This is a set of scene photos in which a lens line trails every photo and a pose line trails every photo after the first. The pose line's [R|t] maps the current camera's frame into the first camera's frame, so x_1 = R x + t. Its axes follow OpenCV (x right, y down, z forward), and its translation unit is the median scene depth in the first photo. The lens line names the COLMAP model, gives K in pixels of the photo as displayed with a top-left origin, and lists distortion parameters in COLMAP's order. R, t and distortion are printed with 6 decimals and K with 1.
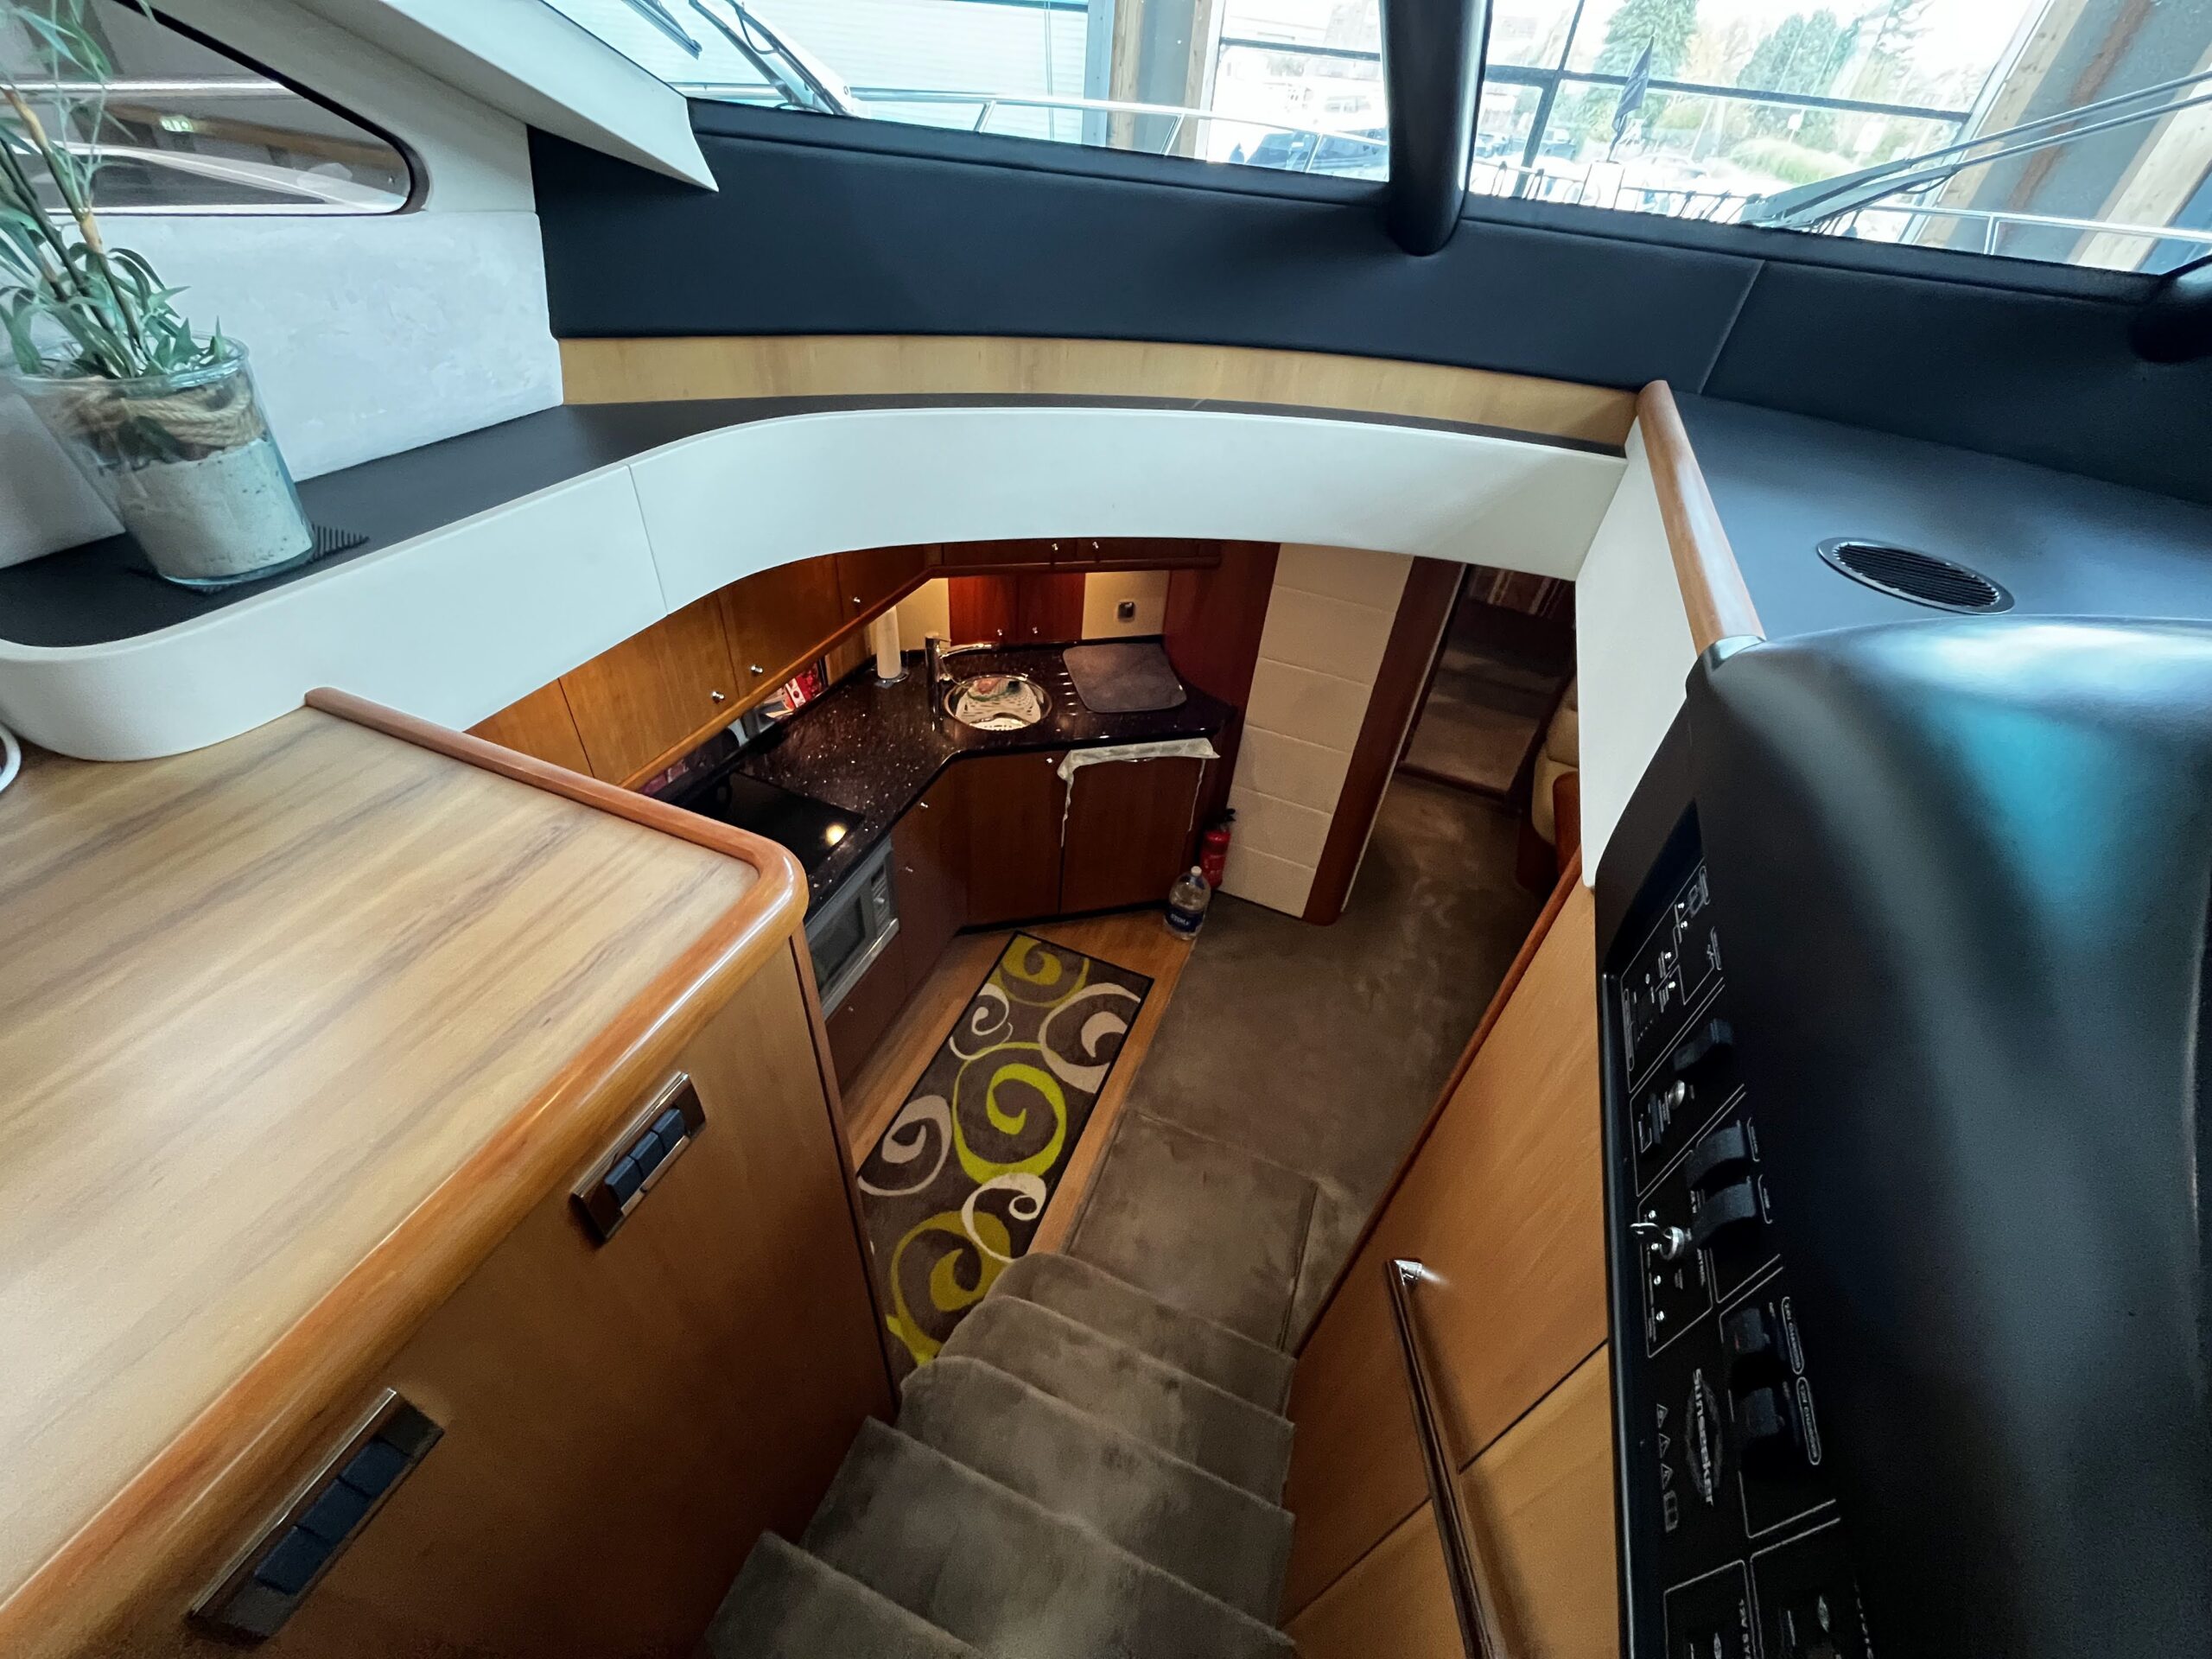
lens RADIAL K [[901.8, 0, 1095.6], [0, 901.8, 833.9], [0, 0, 1]] dist [-0.000825, -0.000346]
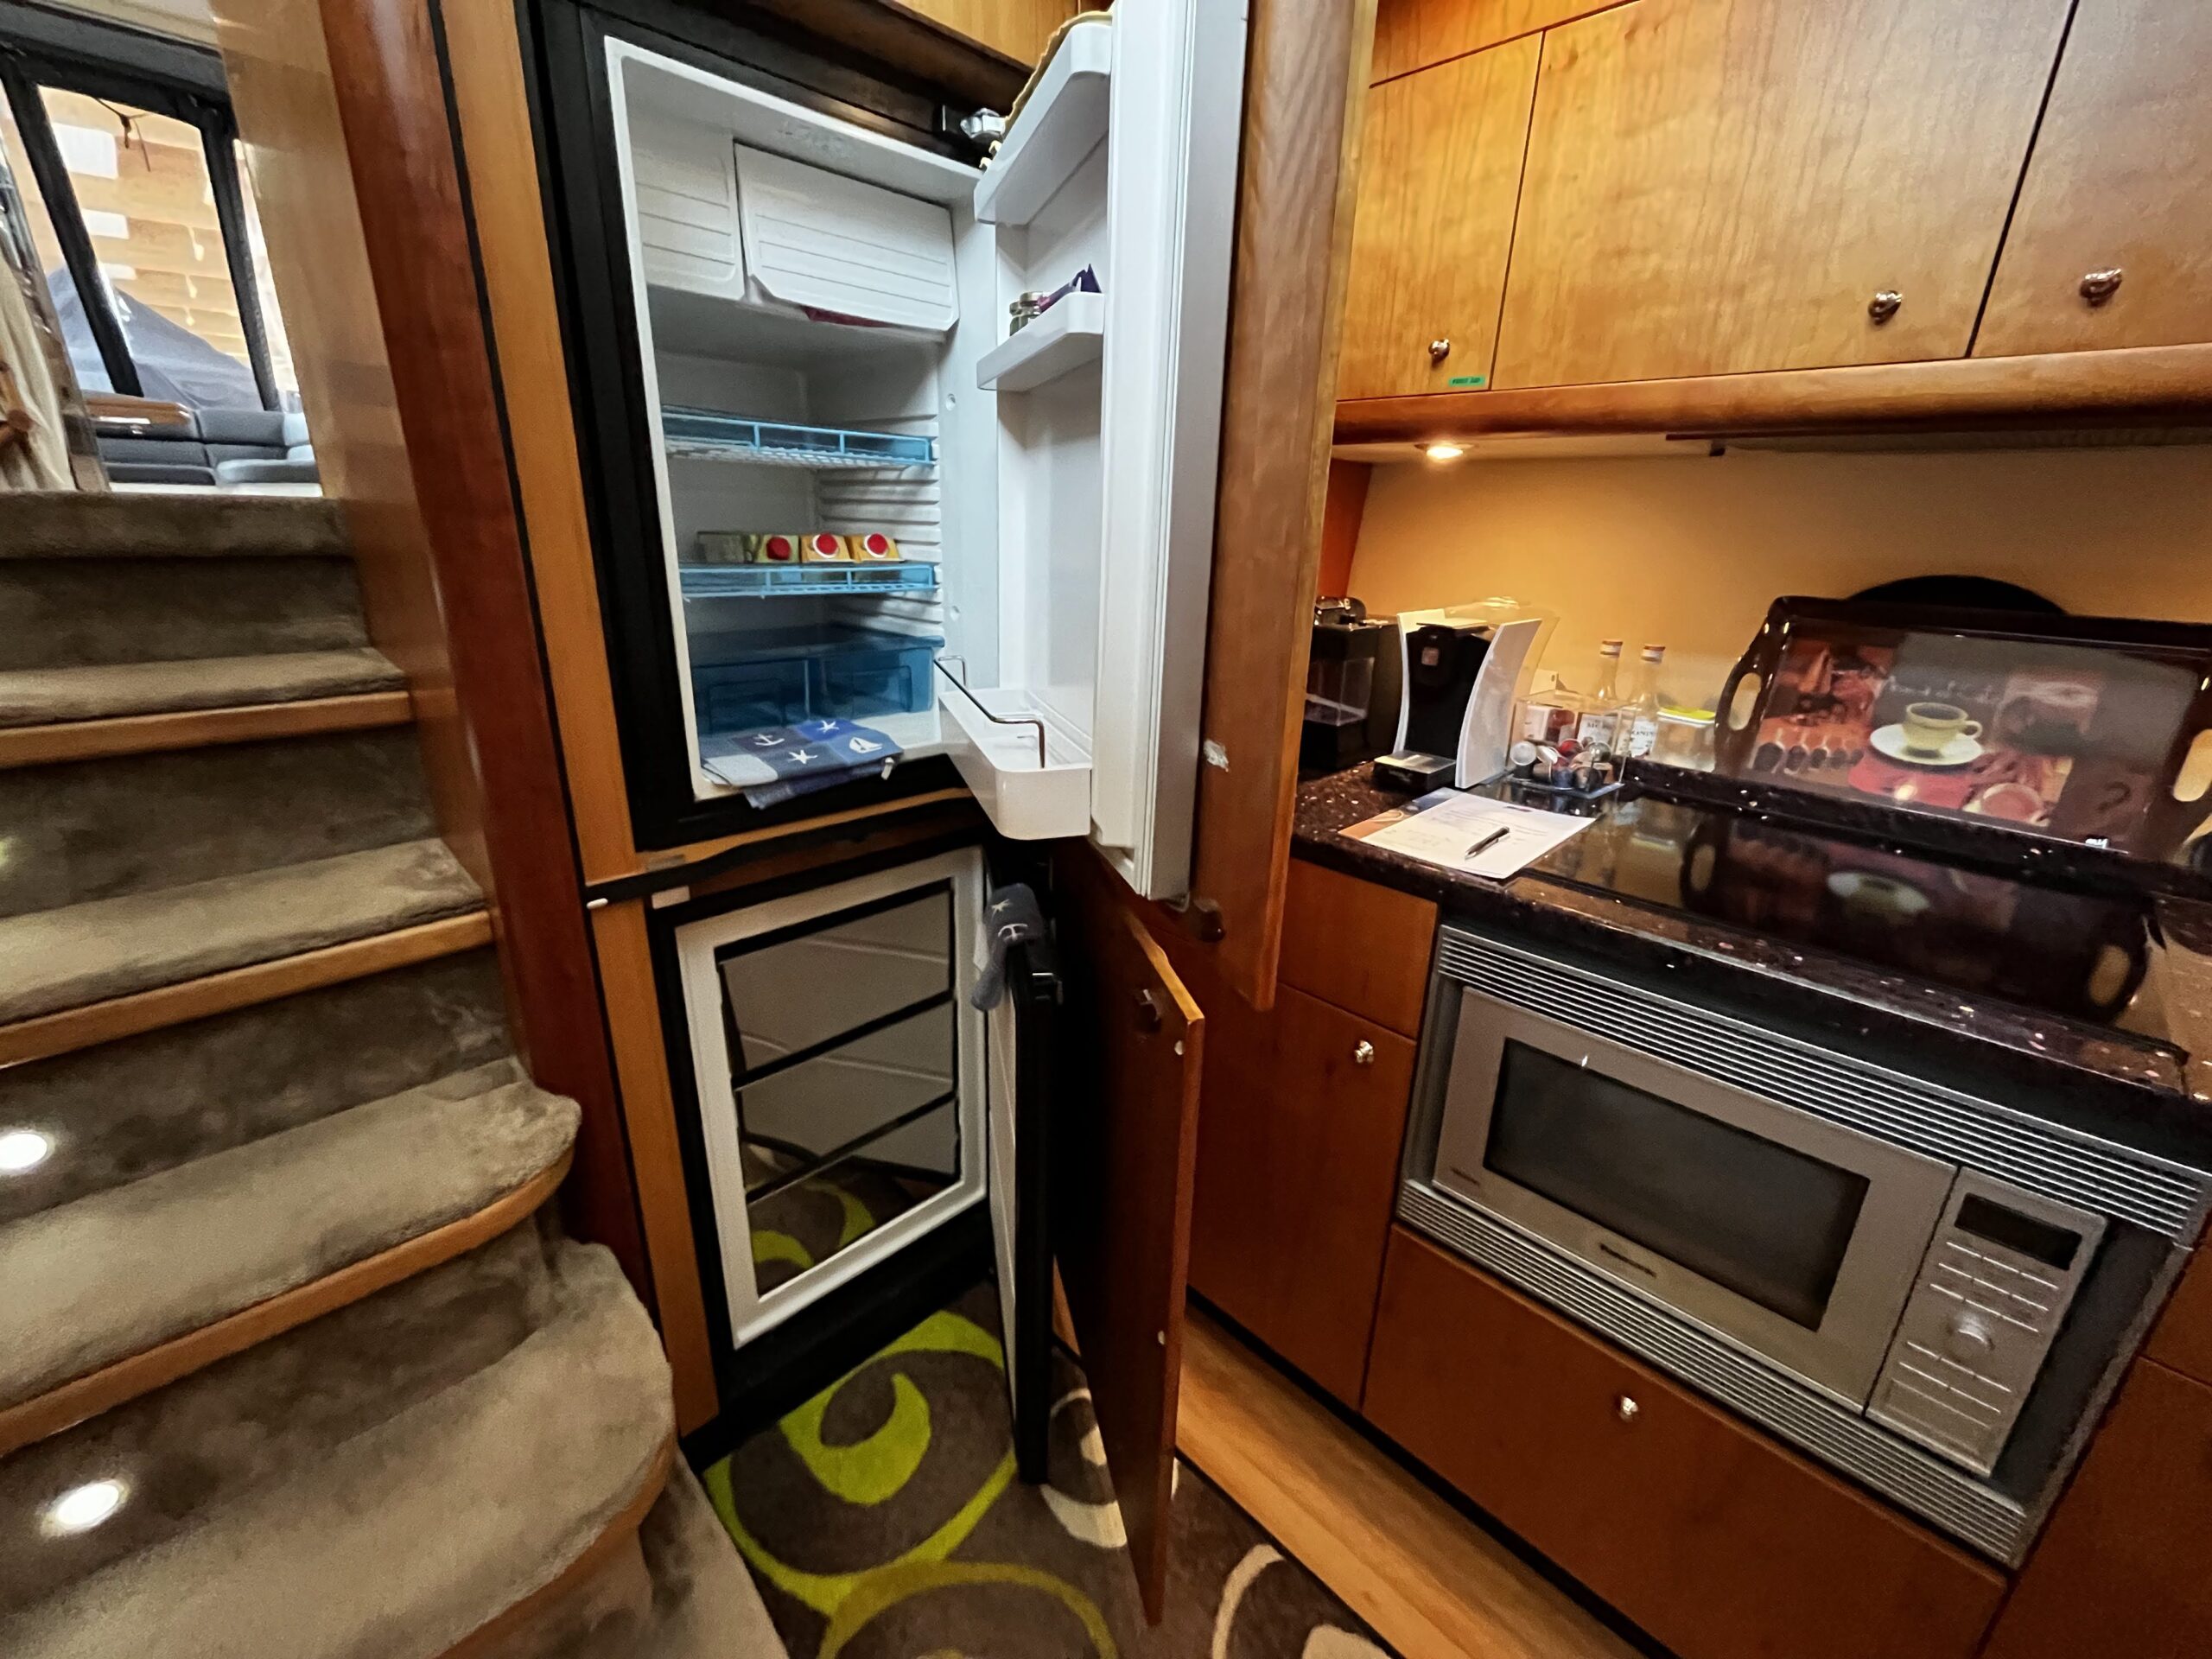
lens RADIAL K [[901.8, 0, 1102.2], [0, 901.8, 826.3], [0, 0, 1]] dist [-0.000825, -0.000346]
pose [[-0.389756, 0.216168, -0.895188, 0.073927], [-0.647032, 0.627430, 0.433222, 0.026408], [0.655317, 0.748066, -0.104677, 0.662735]]
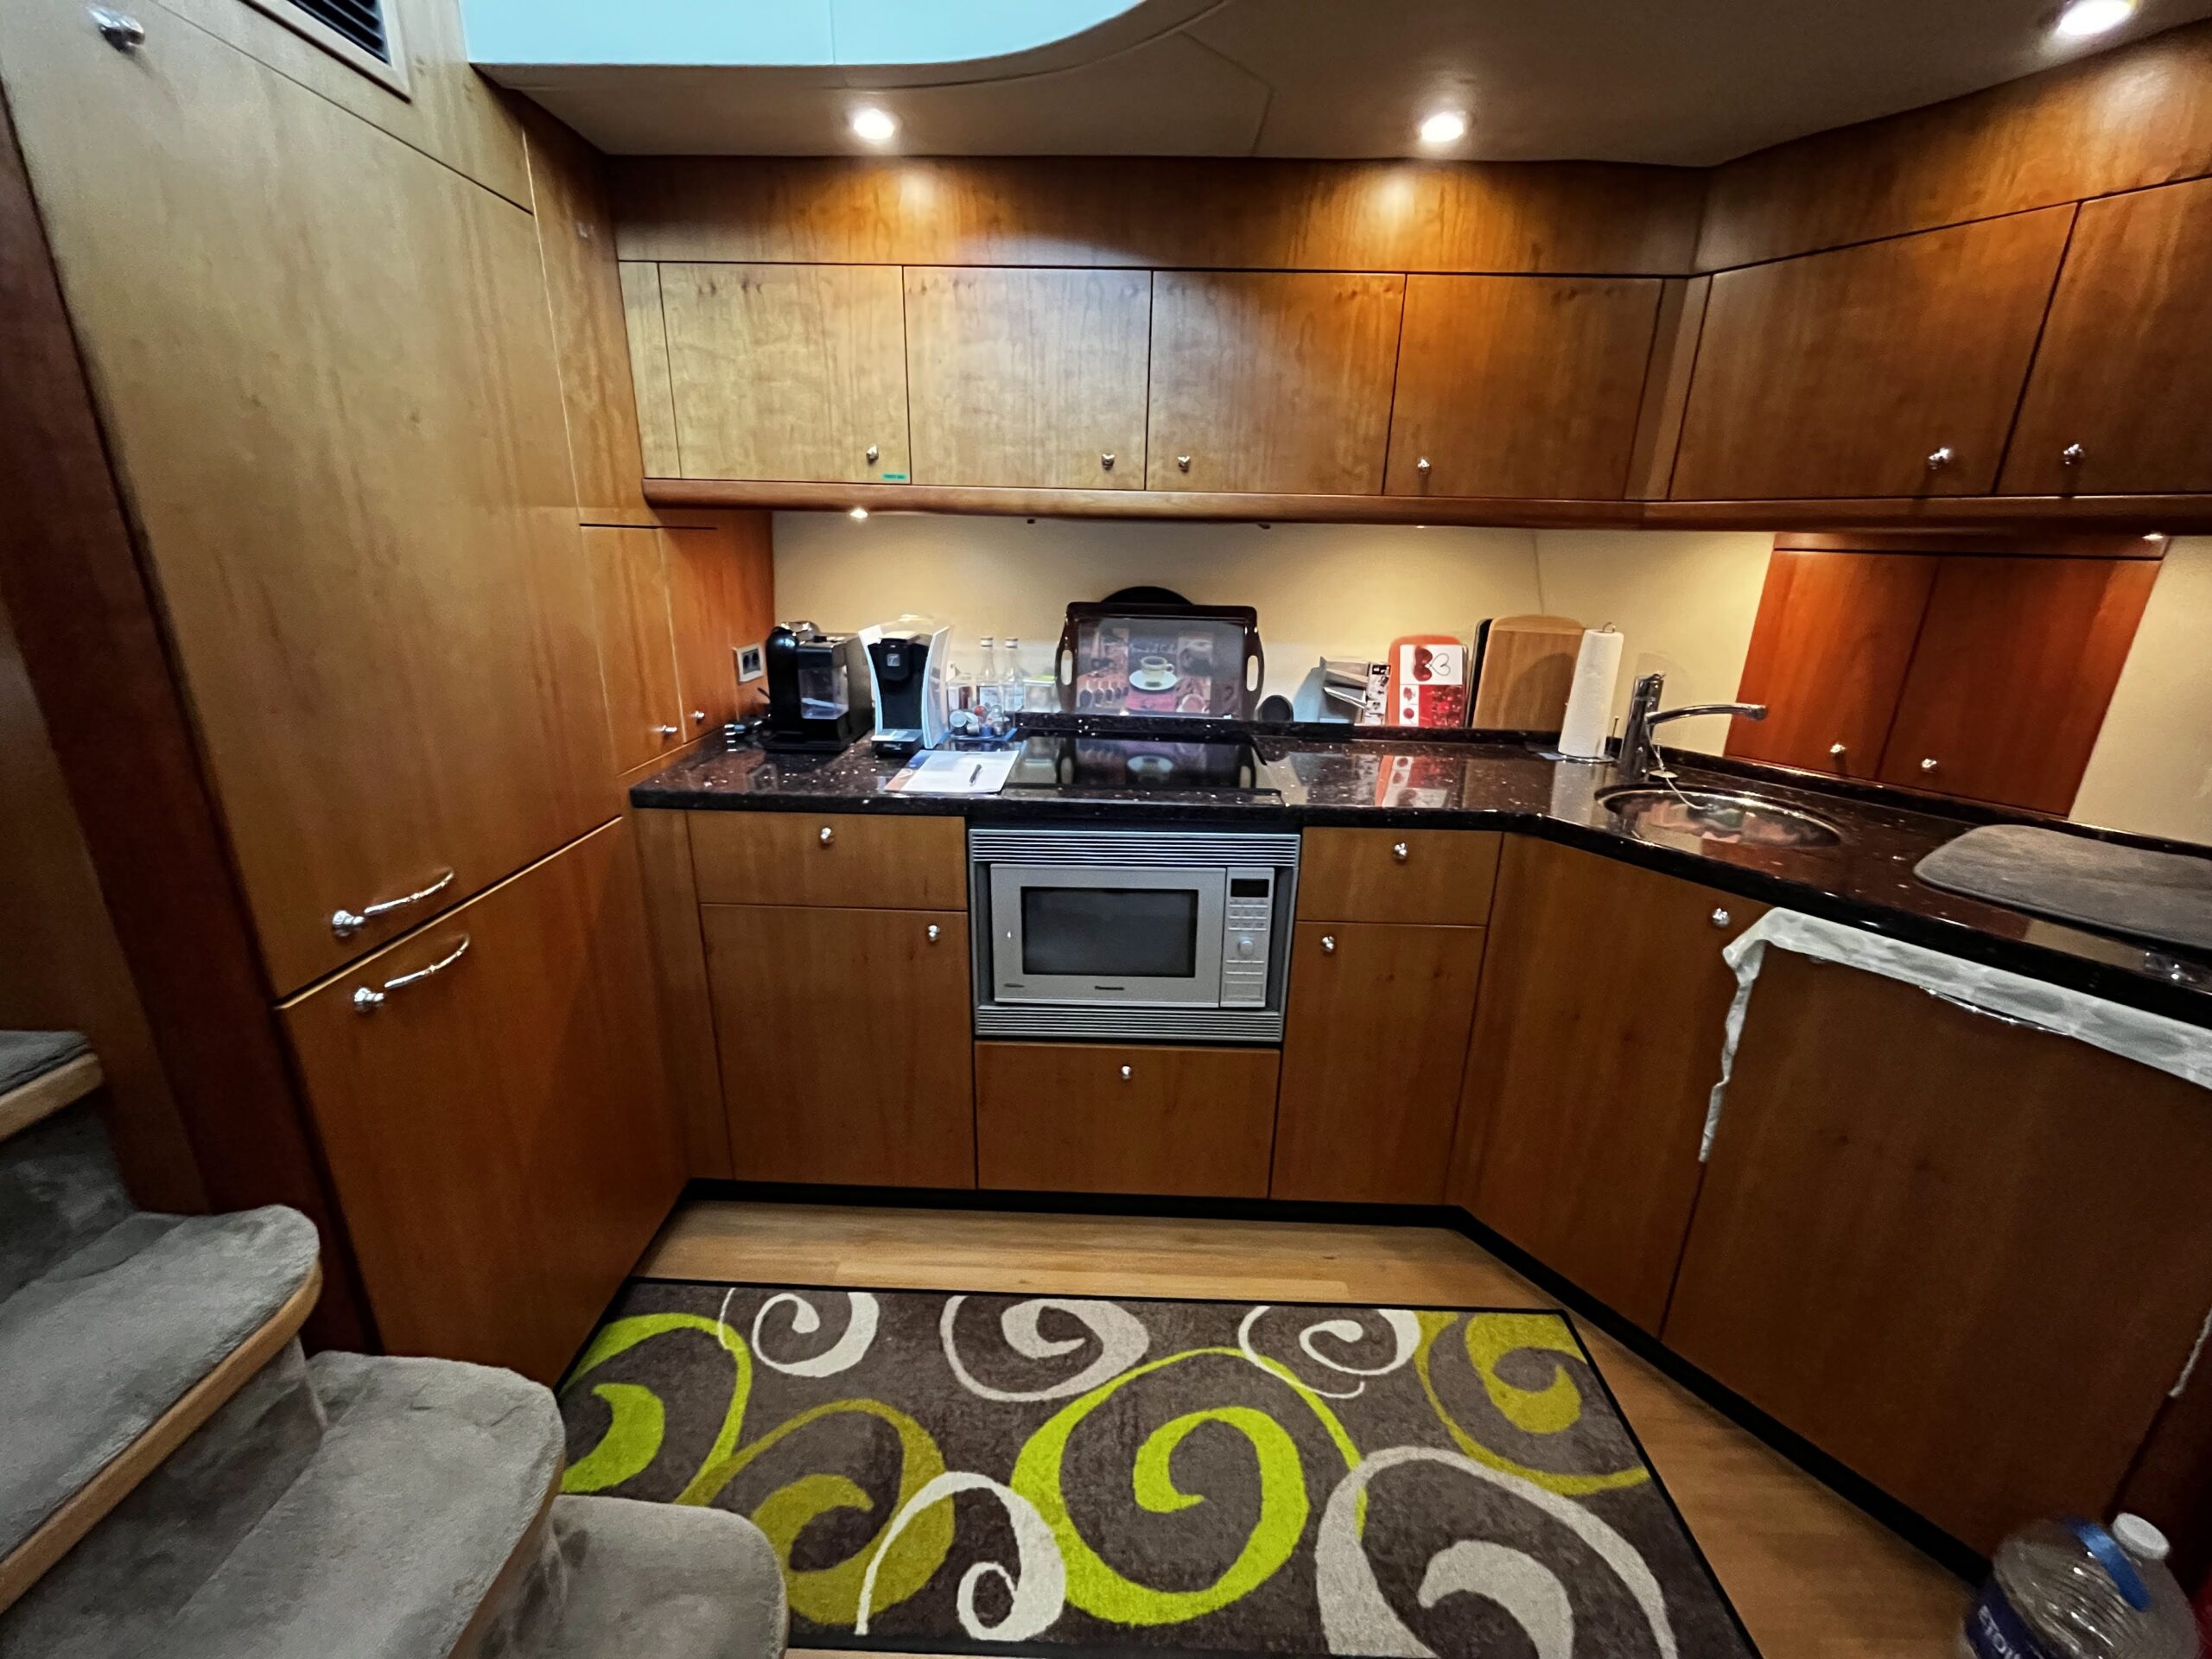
lens RADIAL K [[901.8, 0, 1104.8], [0, 901.8, 826.2], [0, 0, 1]] dist [-0.000825, -0.000346]
pose [[0.349655, 0.221001, -0.910439, 0.235432], [-0.610655, 0.790751, -0.042575, 0.086863], [0.710522, 0.570851, 0.411446, 0.576710]]
